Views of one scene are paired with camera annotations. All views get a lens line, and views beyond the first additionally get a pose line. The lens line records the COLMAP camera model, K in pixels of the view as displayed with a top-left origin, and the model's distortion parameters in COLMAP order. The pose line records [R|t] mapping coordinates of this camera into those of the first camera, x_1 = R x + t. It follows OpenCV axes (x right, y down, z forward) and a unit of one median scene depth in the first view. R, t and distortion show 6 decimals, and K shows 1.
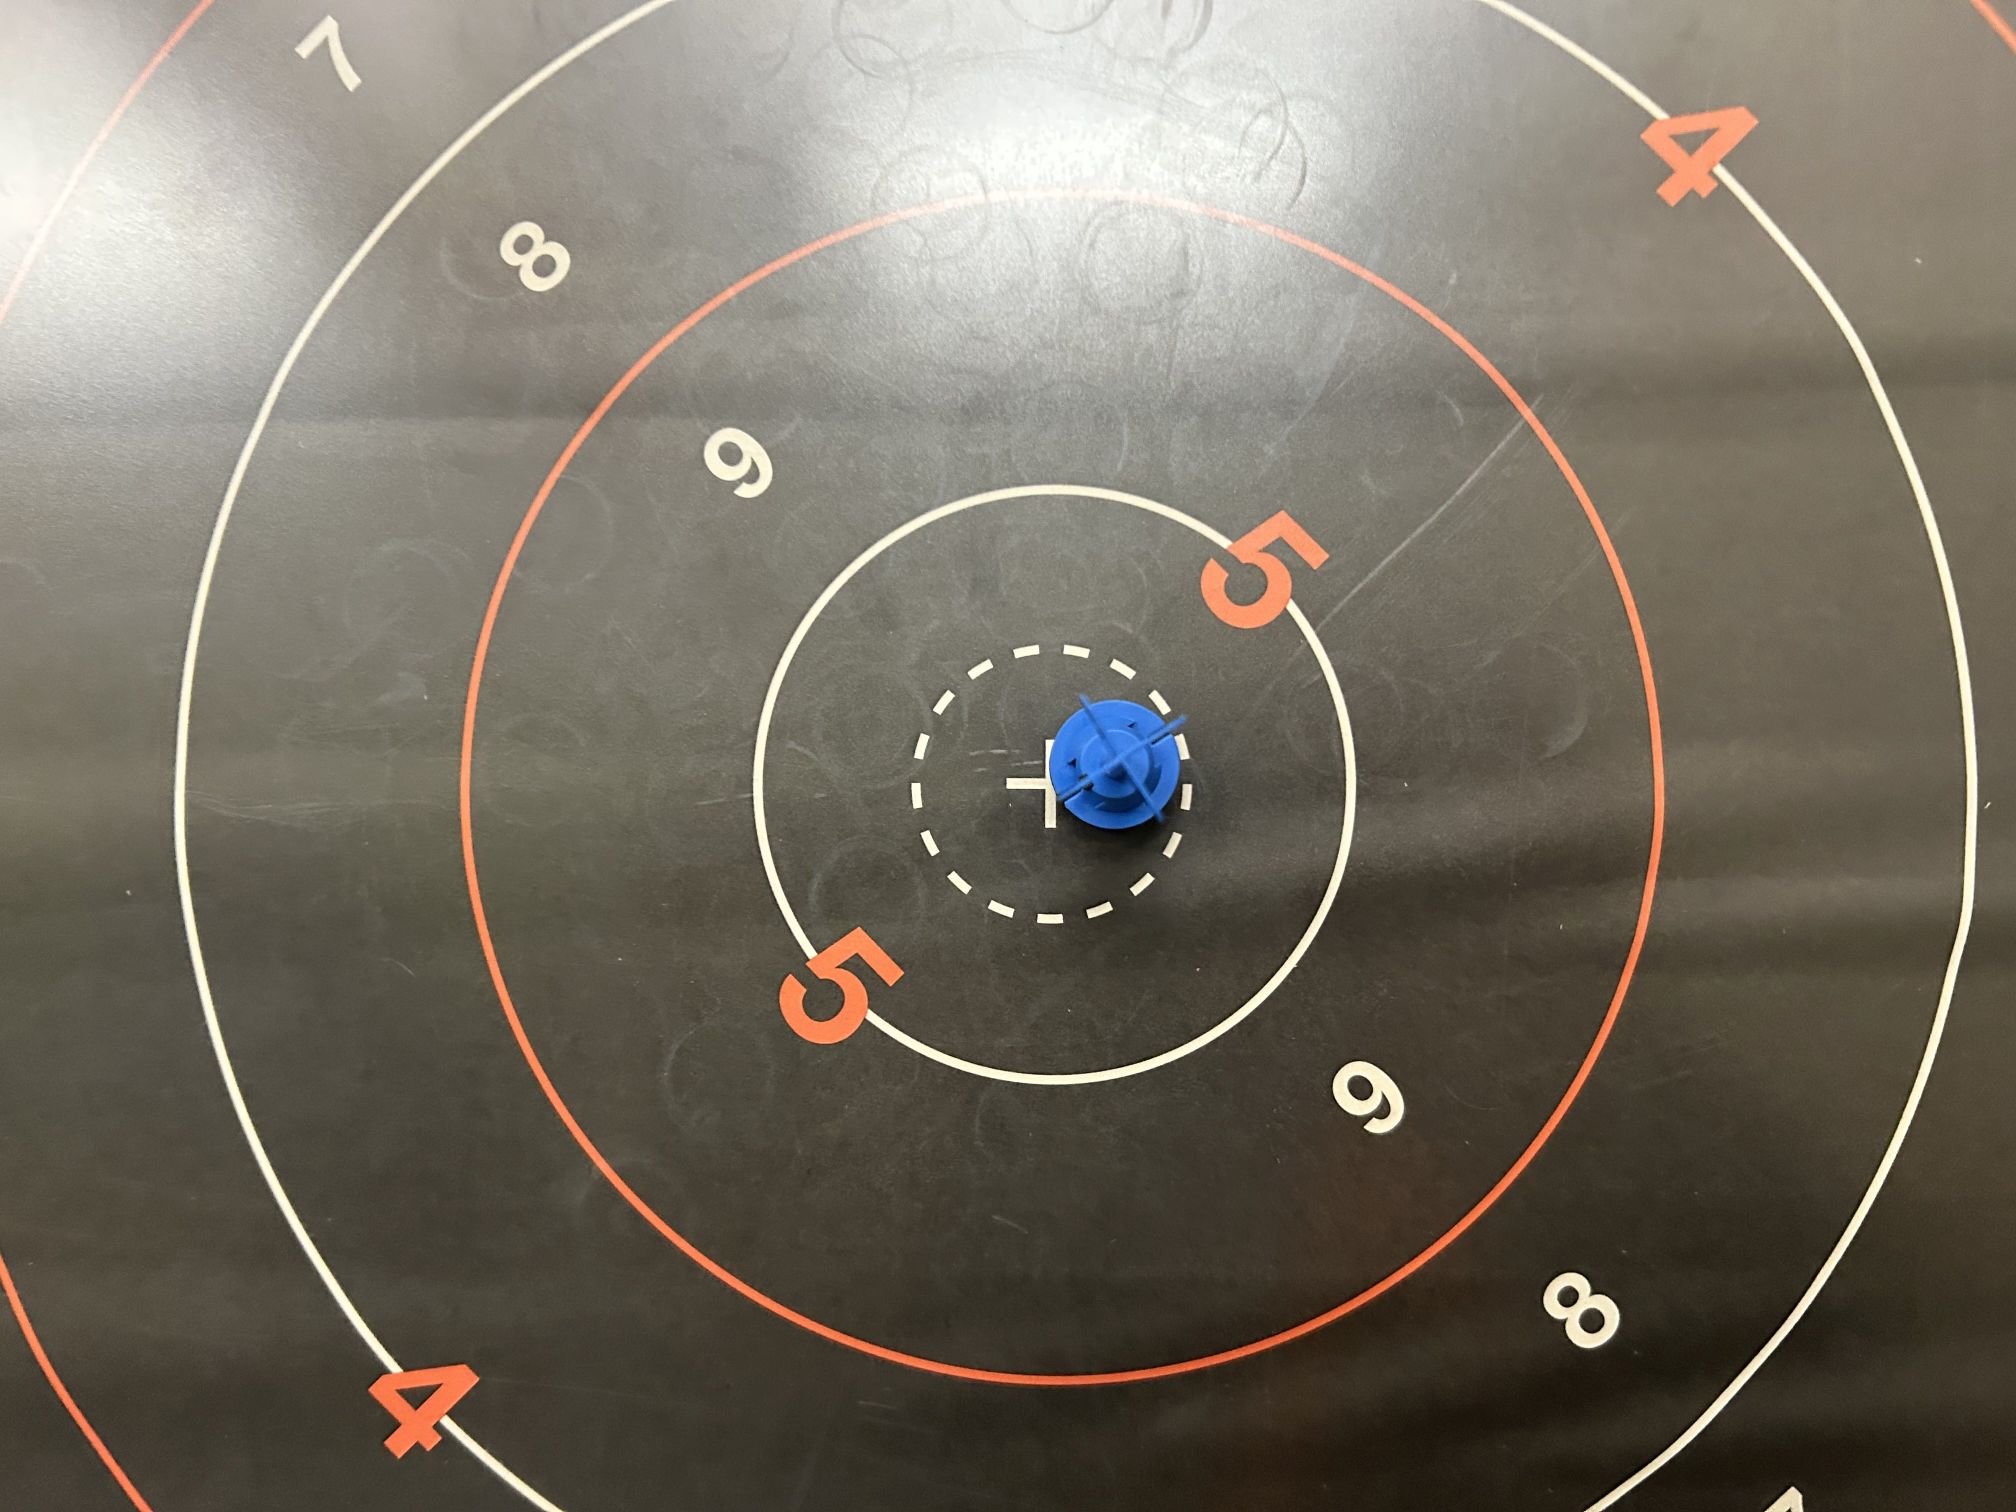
lens RADIAL K [[1522.8, 0, 999.2], [0, 1522.8, 767.5], [0, 0, 1]] dist [0.063923, -0.055006]
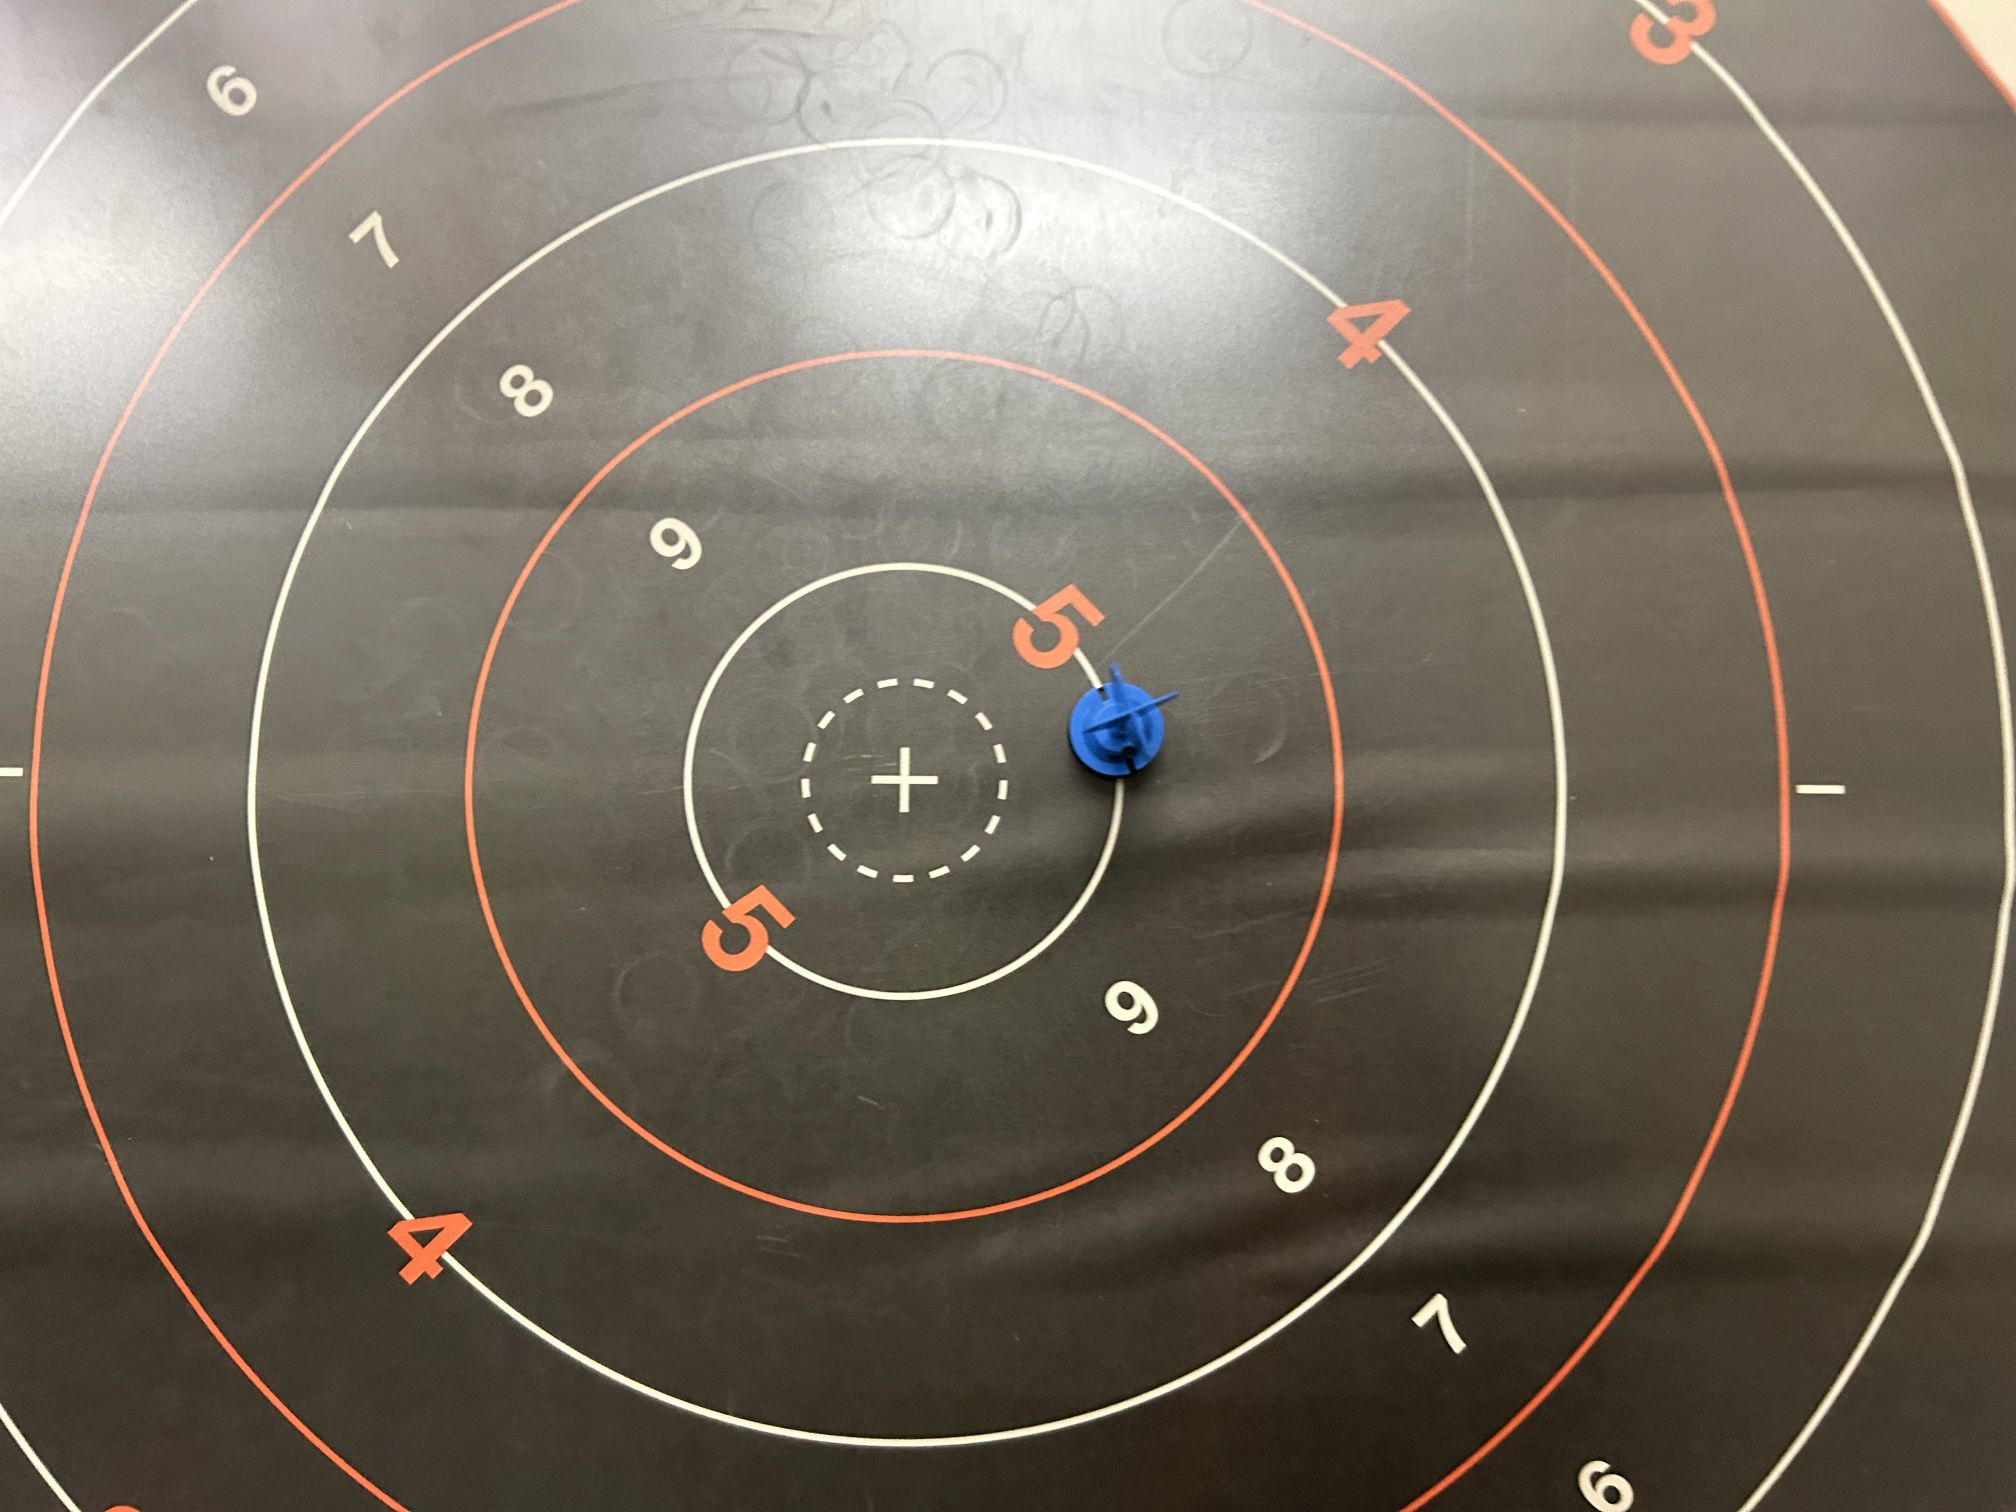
lens RADIAL K [[1522.8, 0, 999.5], [0, 1522.8, 741.1], [0, 0, 1]] dist [0.063923, -0.055006]
pose [[0.999182, 0.005788, 0.040012, 0.064344], [-0.004684, 0.999607, -0.027635, 0.013244], [-0.040156, 0.027425, 0.998817, -0.368201]]
